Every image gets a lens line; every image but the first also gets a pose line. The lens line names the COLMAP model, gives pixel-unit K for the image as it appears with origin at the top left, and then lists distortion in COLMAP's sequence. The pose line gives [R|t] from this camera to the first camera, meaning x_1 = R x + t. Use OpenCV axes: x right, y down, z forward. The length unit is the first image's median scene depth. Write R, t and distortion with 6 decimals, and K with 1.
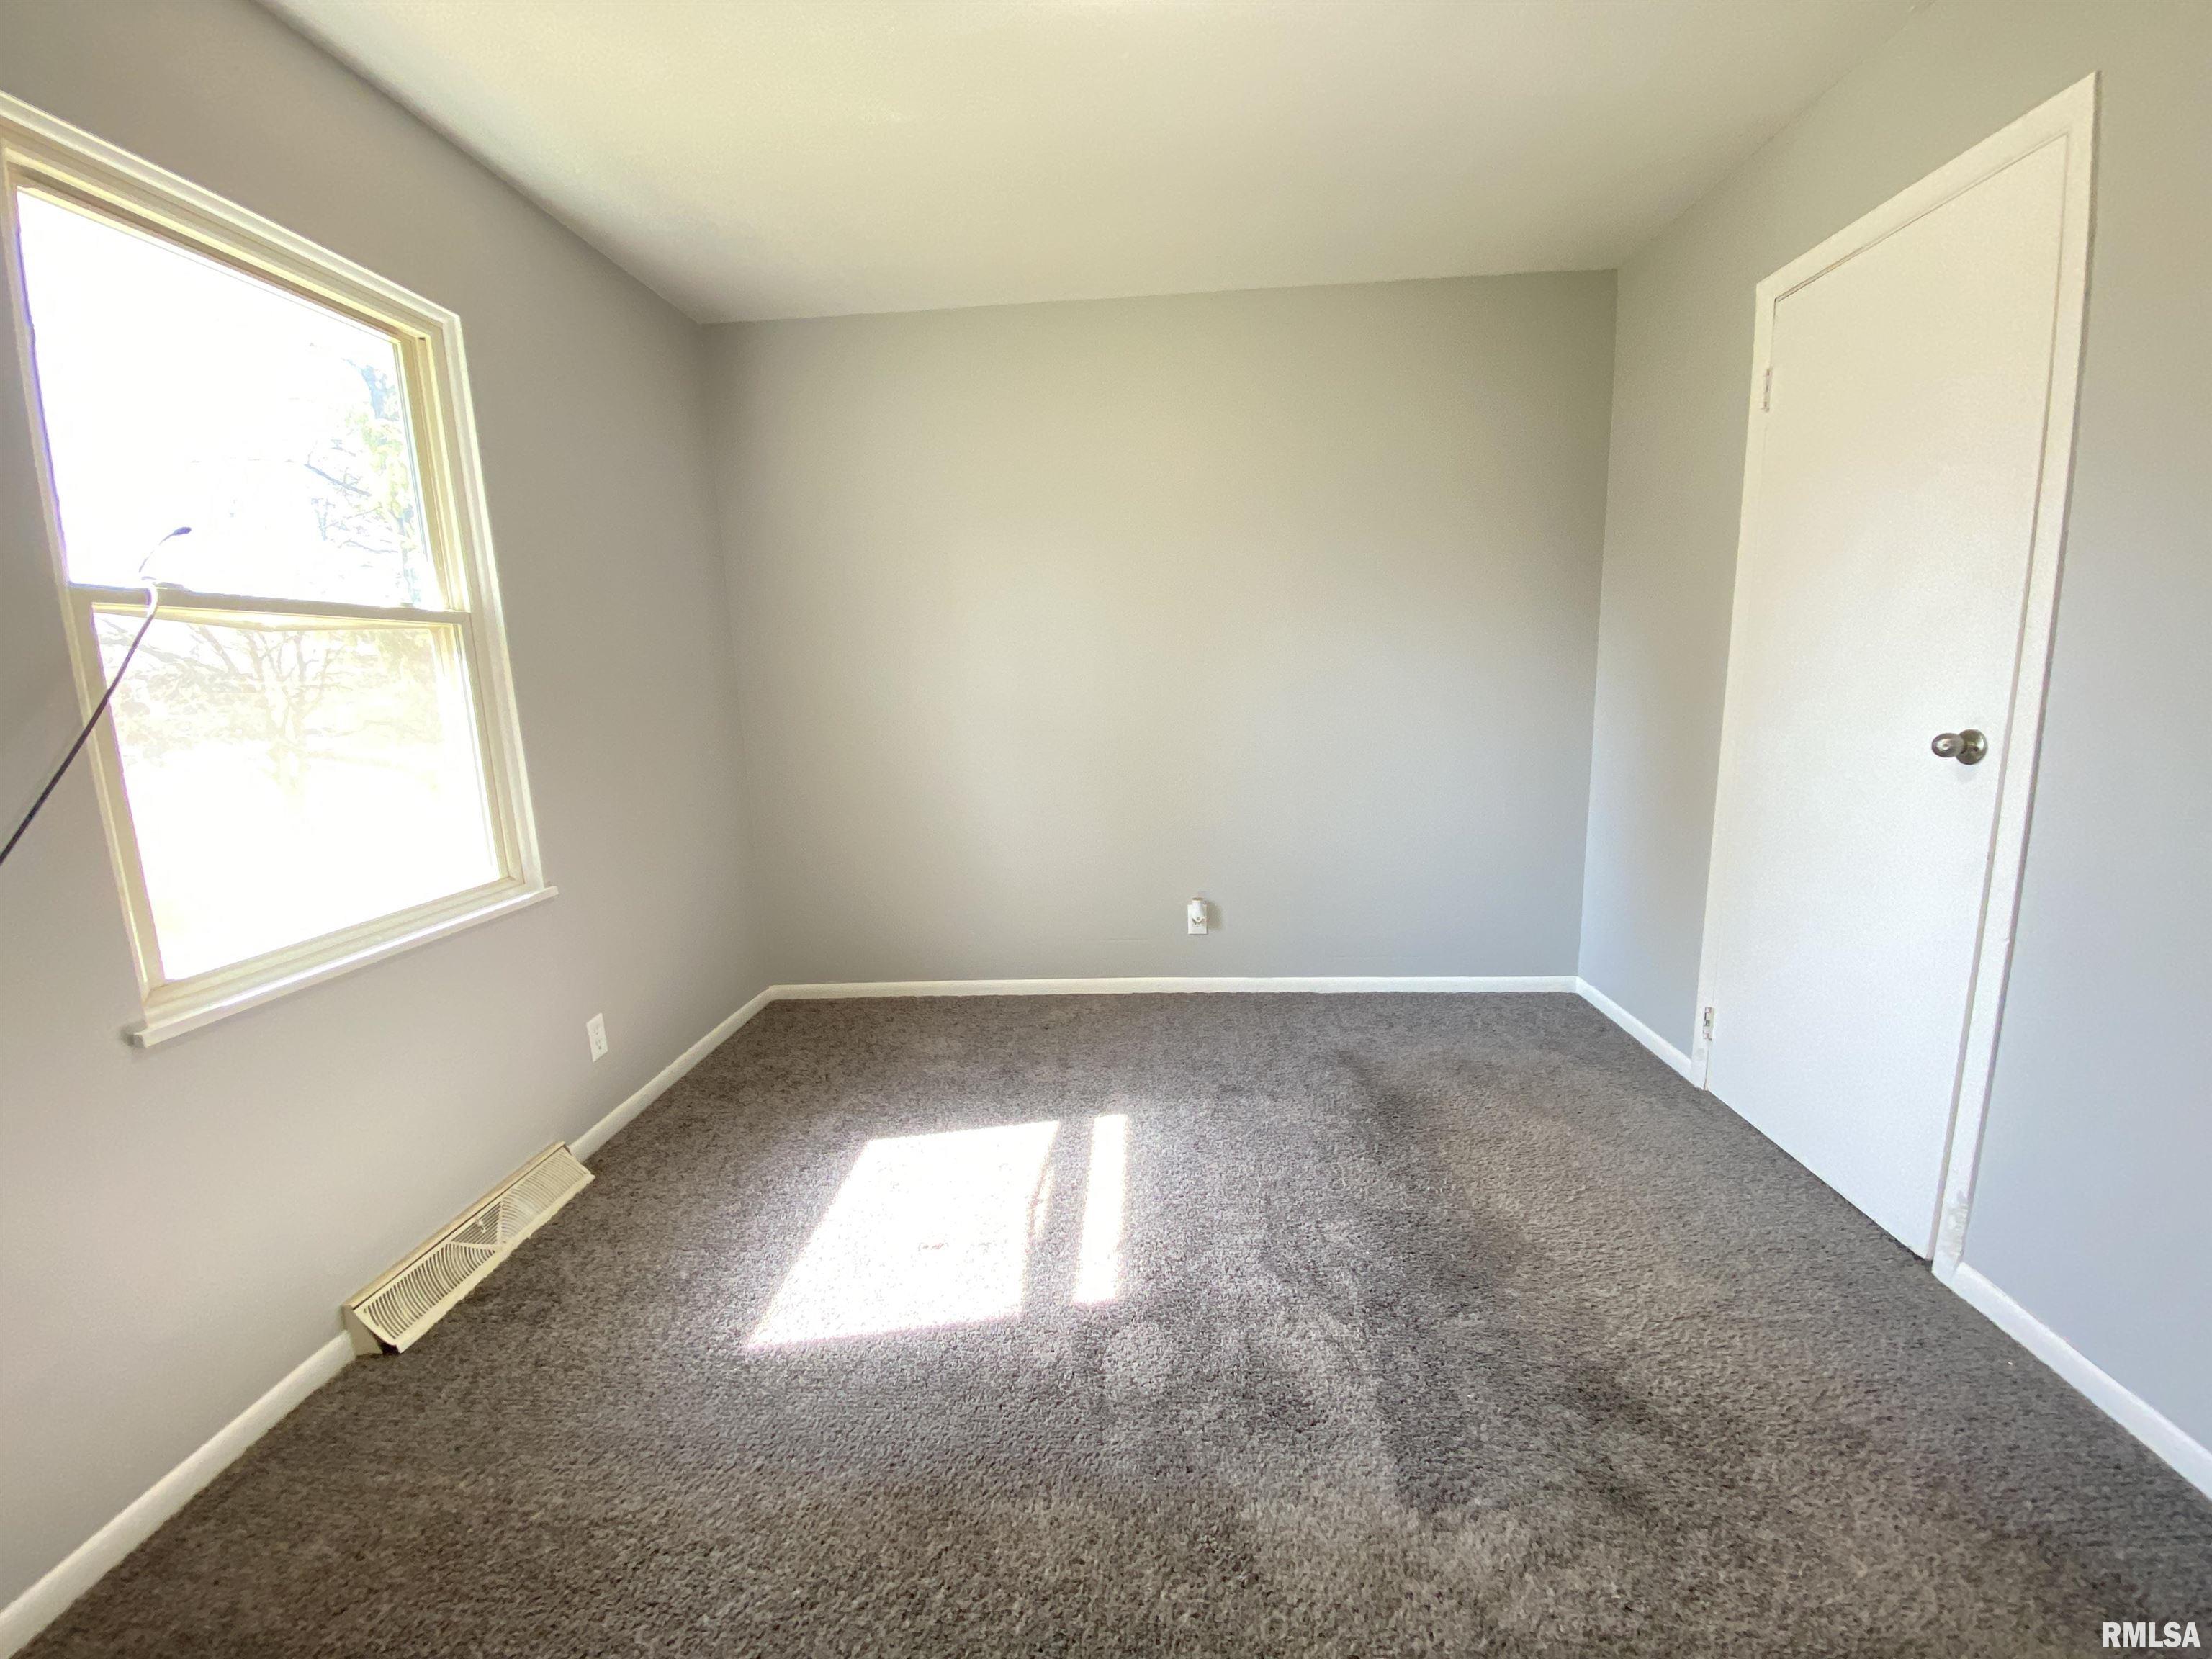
lens RADIAL K [[888.1, 0, 1146.5], [0, 888.1, 834.8], [0, 0, 1]] dist [0.025022, -0.024270]
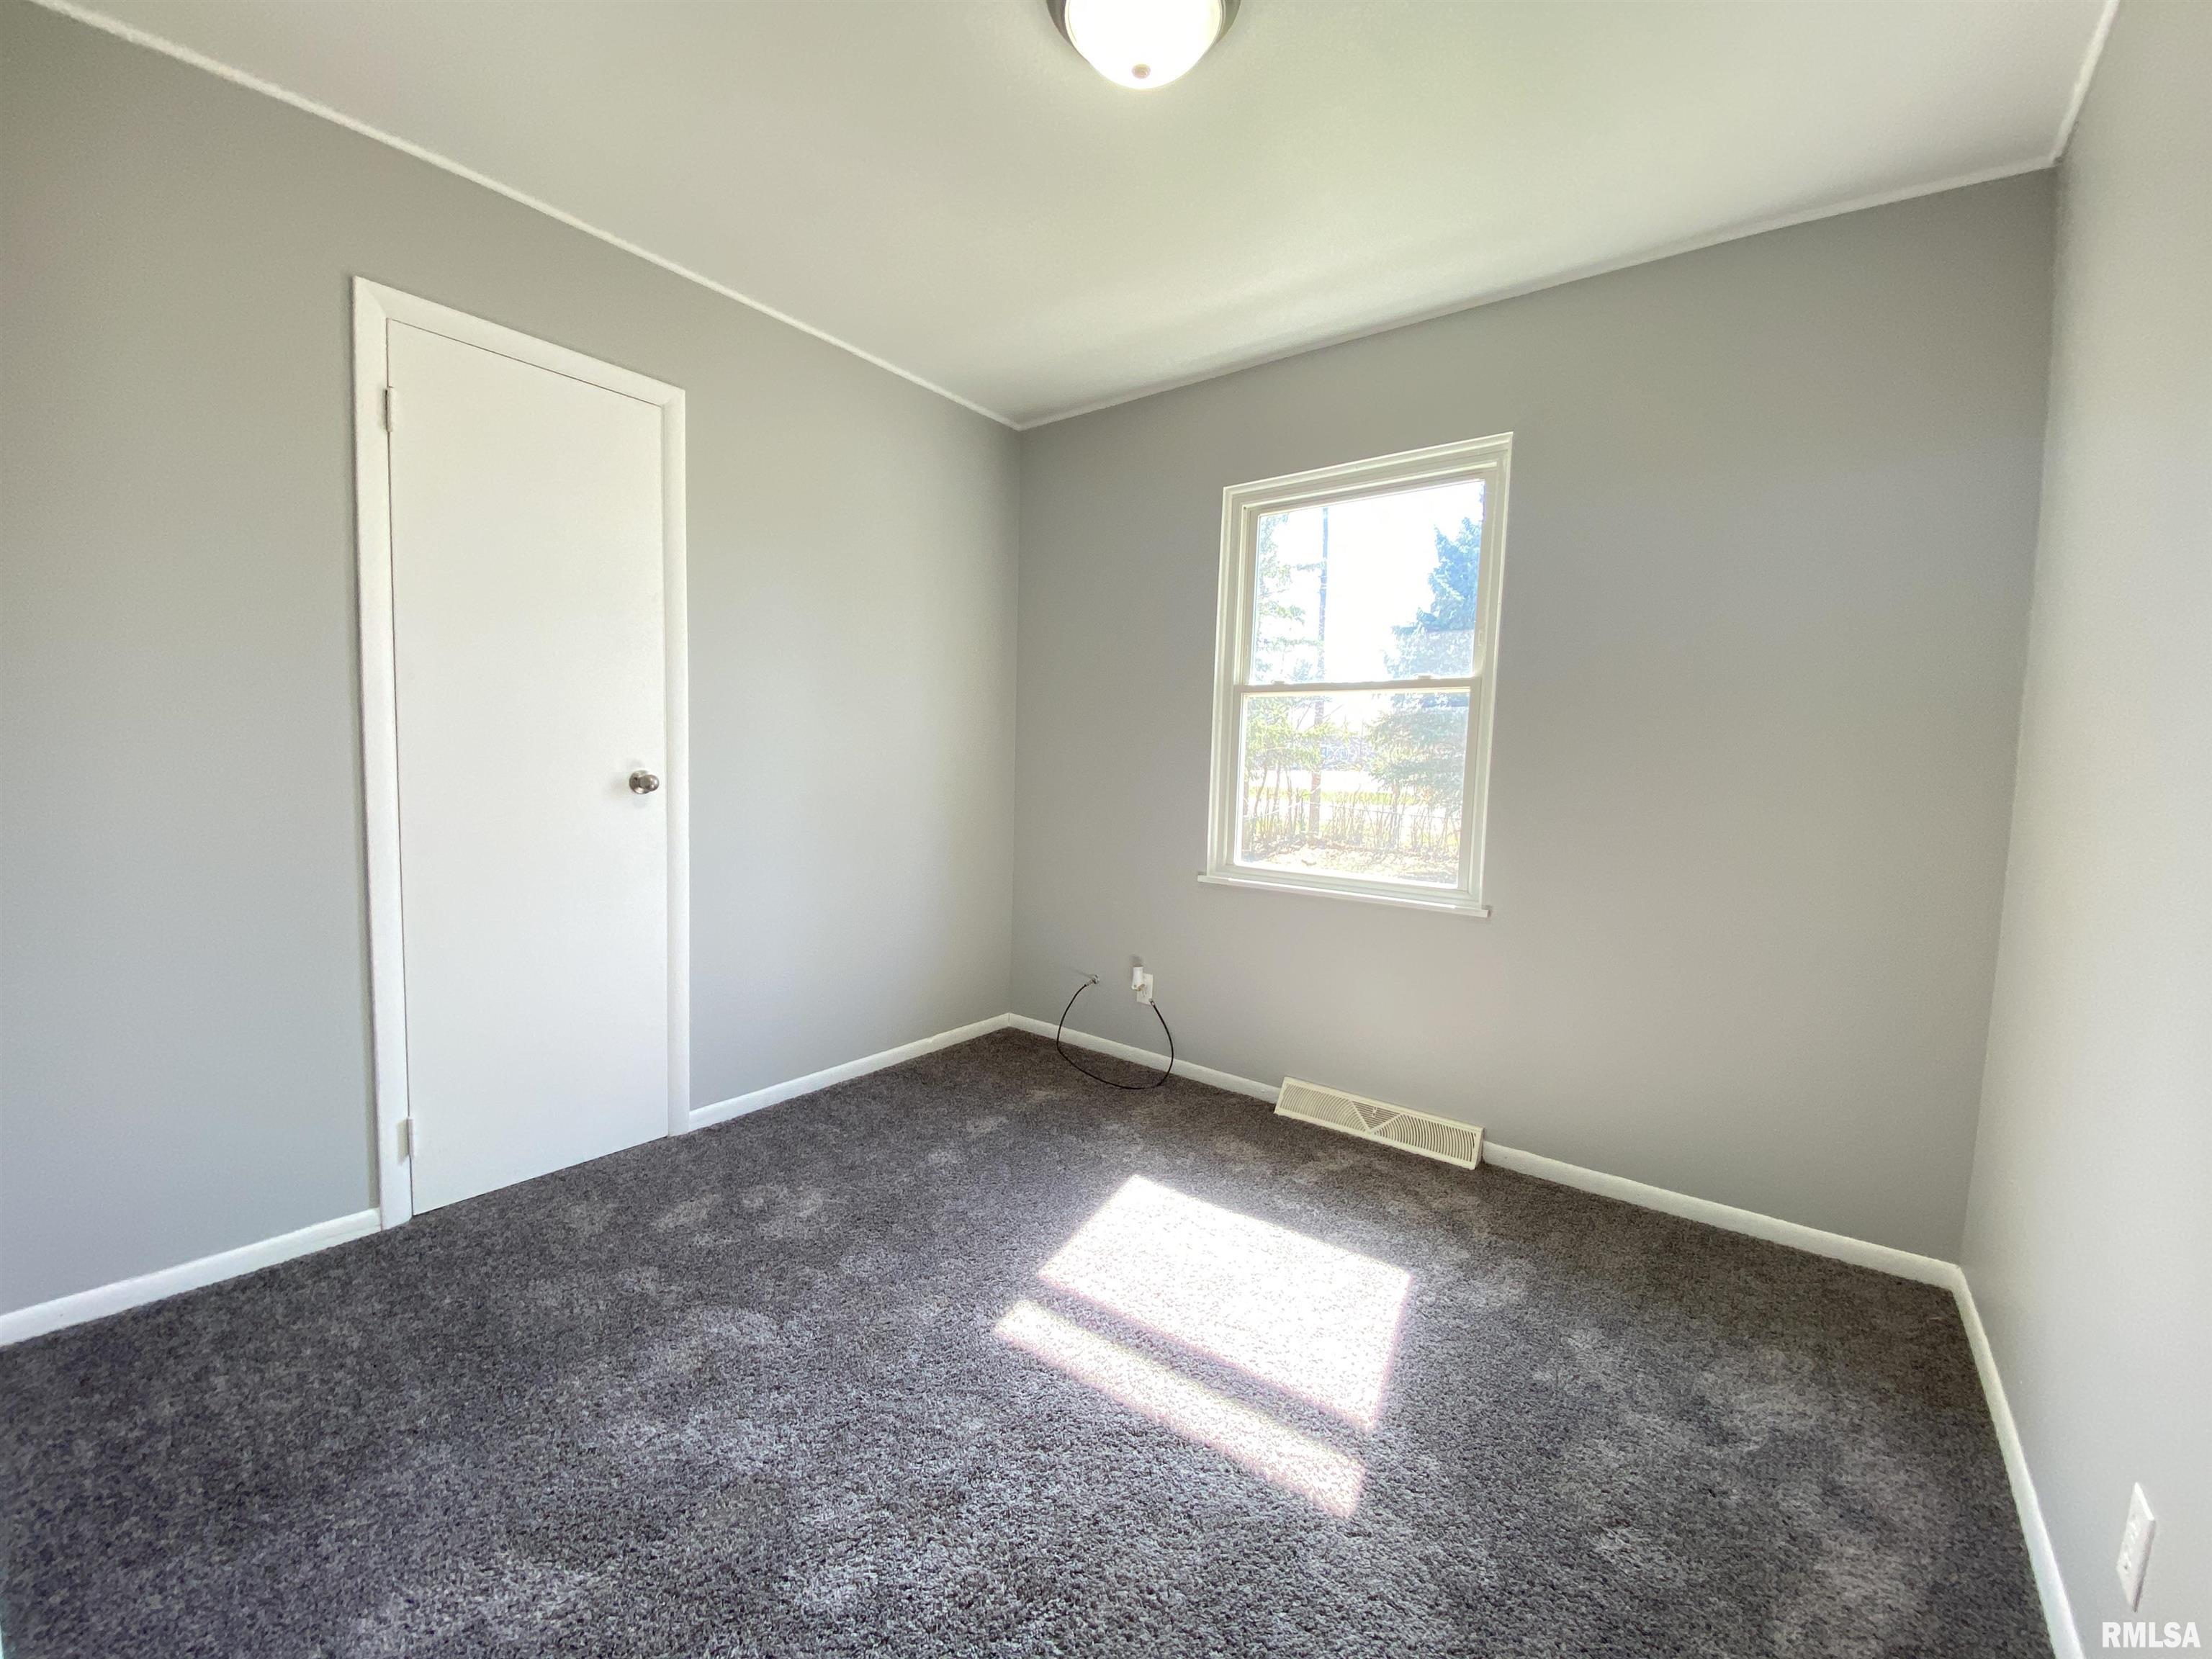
lens RADIAL K [[878.5, 0, 1106.0], [0, 878.5, 829.5], [0, 0, 1]] dist [-0.046372, 0.000071]
pose [[-0.620265, 0.074701, -0.780827, 0.554576], [-0.144503, 0.967535, 0.207352, -0.219313], [0.770967, 0.241445, -0.589333, 1.390224]]
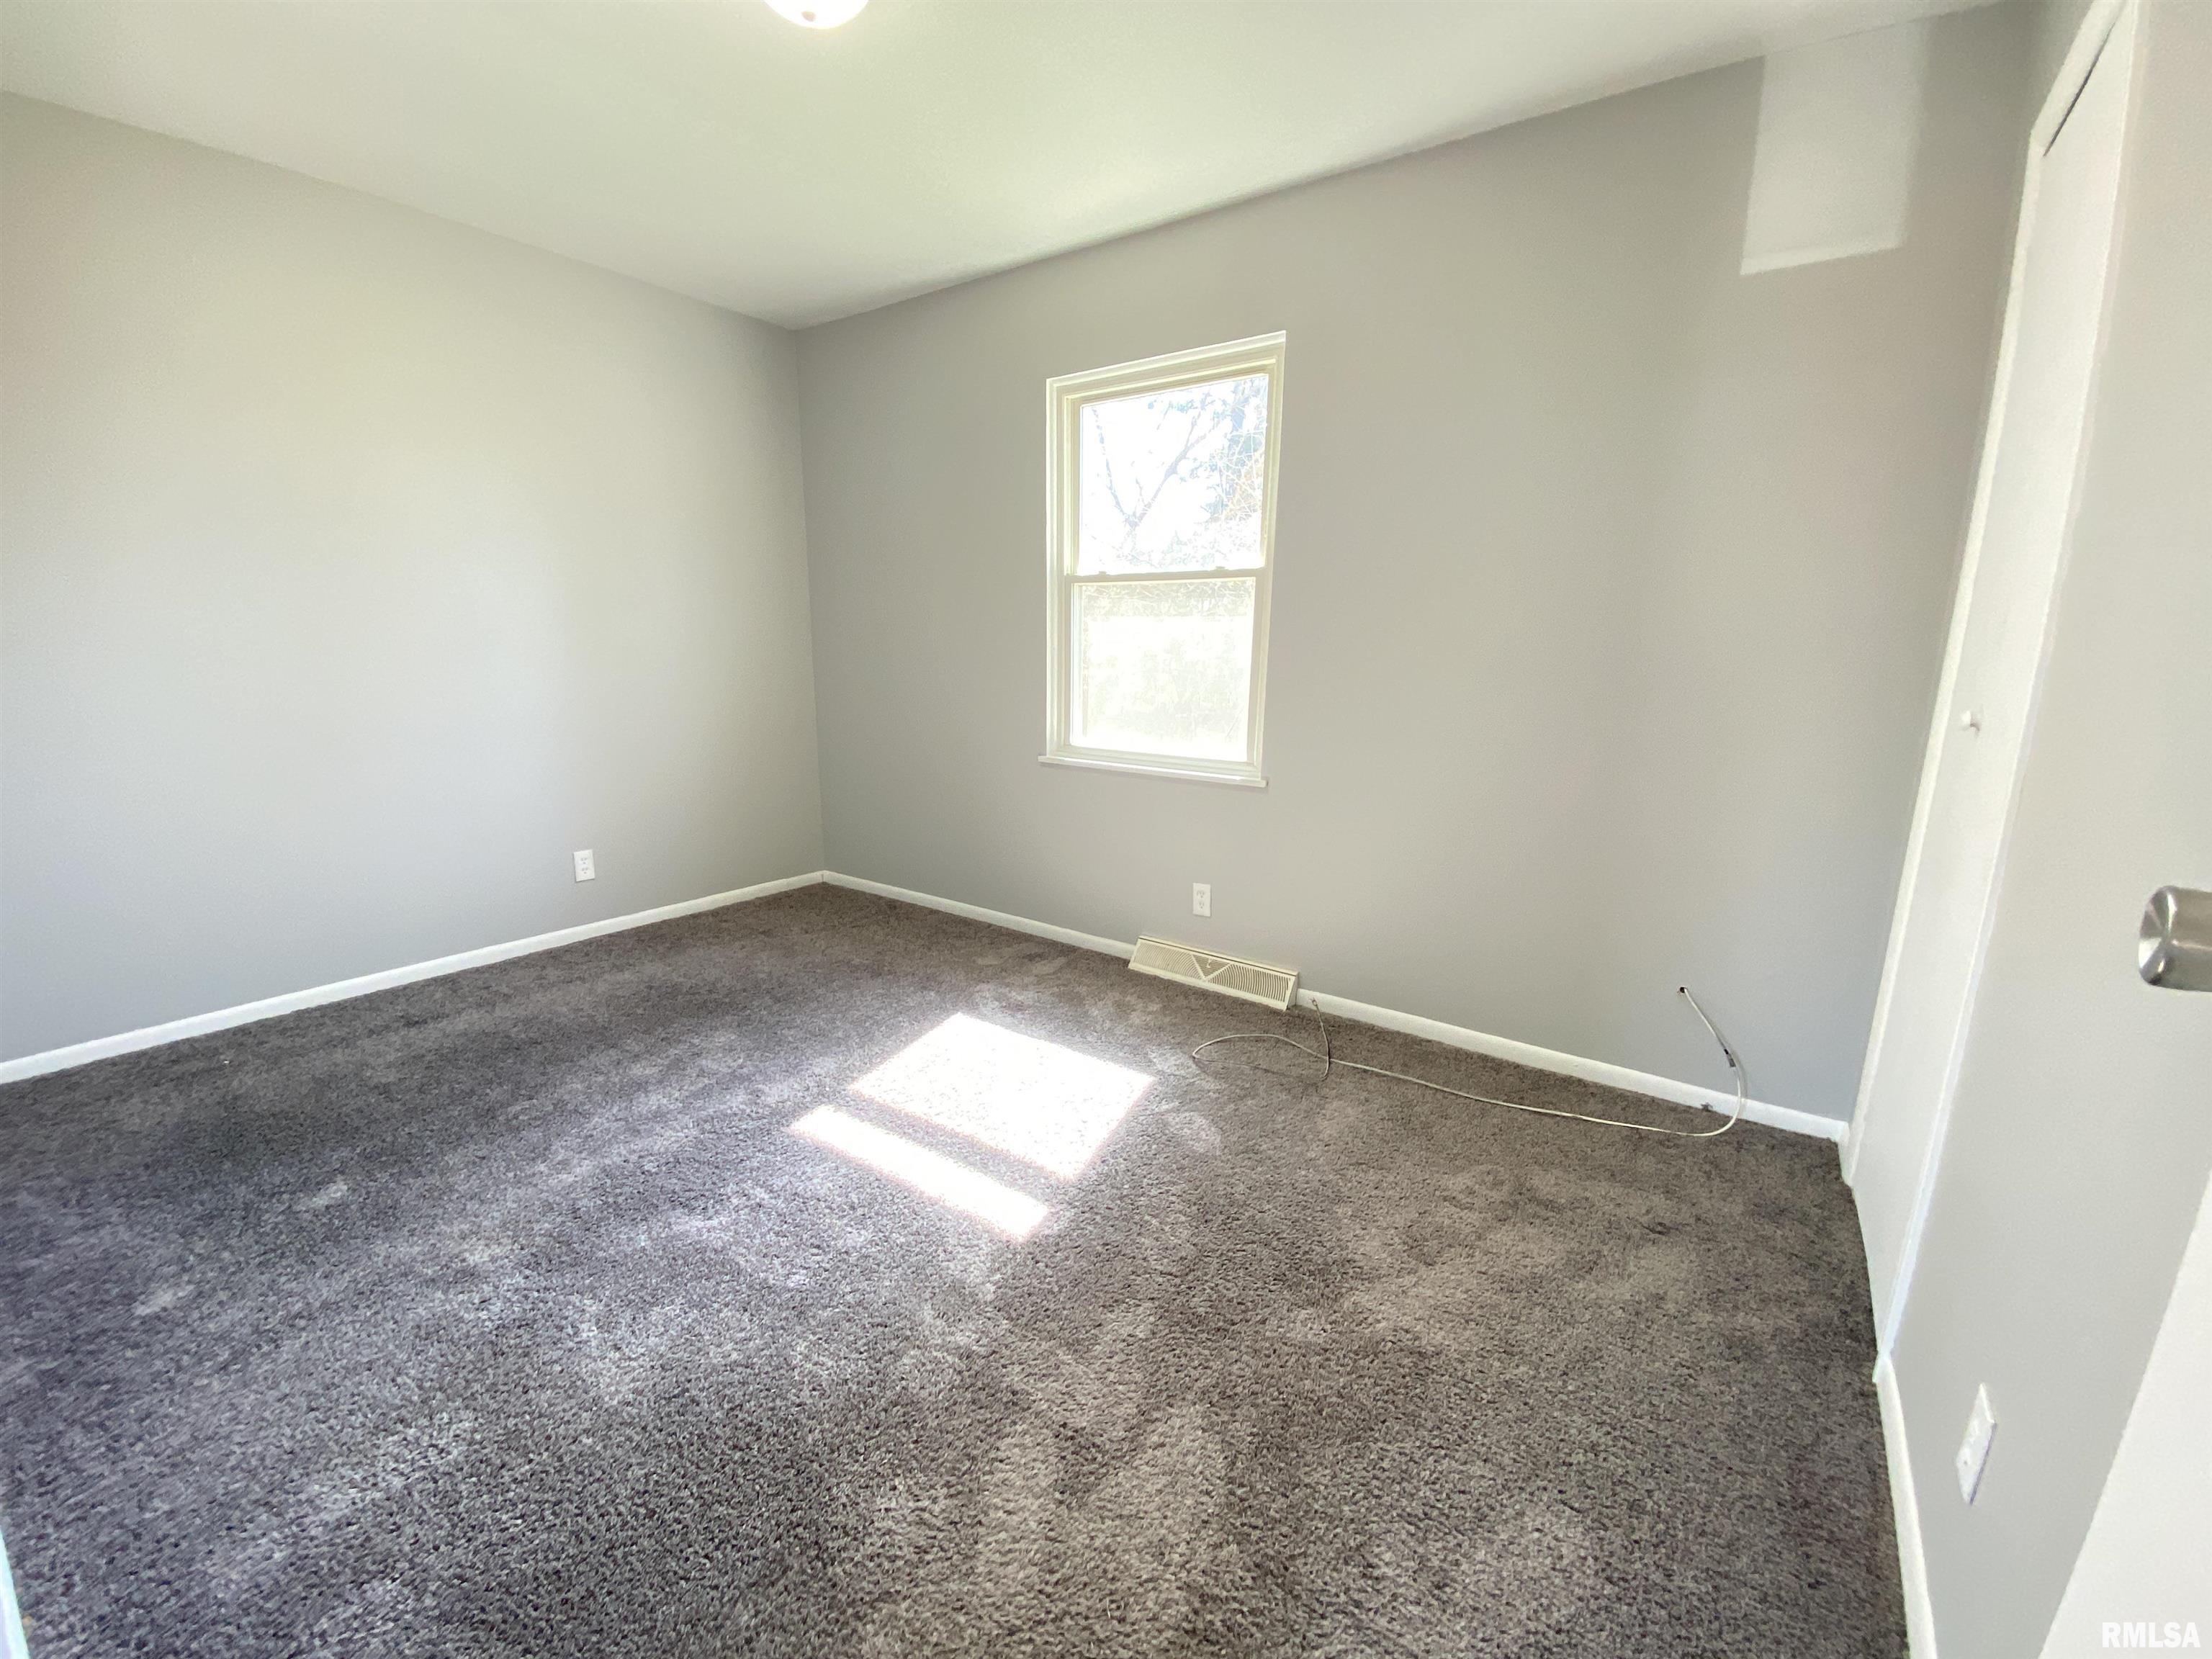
lens RADIAL K [[888.1, 0, 1146.5], [0, 888.1, 834.8], [0, 0, 1]] dist [0.025022, -0.024270]
pose [[-0.572400, 0.182029, -0.799515, 0.540468], [-0.149520, 0.935530, 0.320042, -0.279312], [0.806227, 0.302736, -0.508280, 1.710908]]
